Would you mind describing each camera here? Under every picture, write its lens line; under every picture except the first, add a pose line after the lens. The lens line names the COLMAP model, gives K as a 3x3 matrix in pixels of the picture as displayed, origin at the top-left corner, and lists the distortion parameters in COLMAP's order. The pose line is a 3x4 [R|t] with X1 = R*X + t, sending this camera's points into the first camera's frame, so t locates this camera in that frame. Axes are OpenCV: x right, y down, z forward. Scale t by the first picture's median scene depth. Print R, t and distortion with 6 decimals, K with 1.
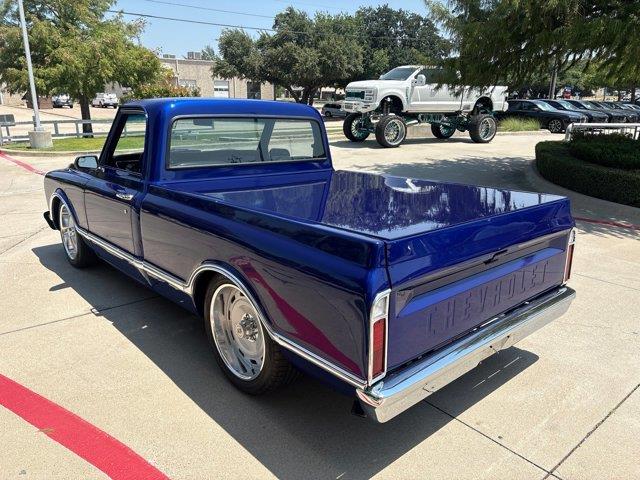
lens RADIAL K [[470.8, 0, 320.0], [0, 470.8, 240.0], [0, 0, 1]] dist [0.005350, -0.038372]
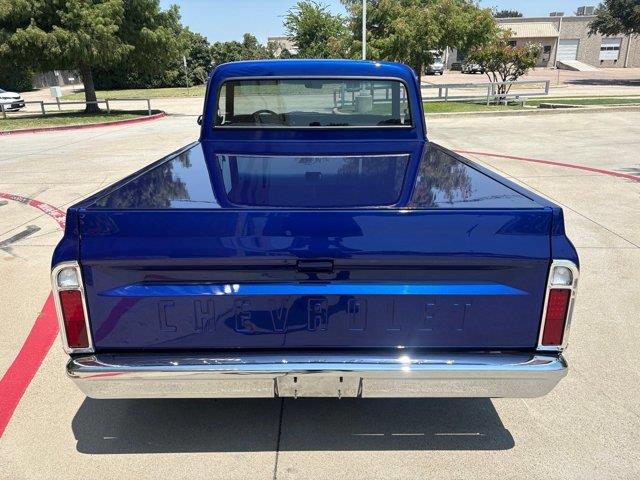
lens RADIAL K [[470.8, 0, 320.0], [0, 470.8, 240.0], [0, 0, 1]] dist [0.005350, -0.038372]
pose [[0.736100, 0.192358, -0.648965, 0.114201], [-0.147893, 0.981310, 0.123117, -0.013040], [0.660519, 0.005351, 0.750790, 0.062358]]
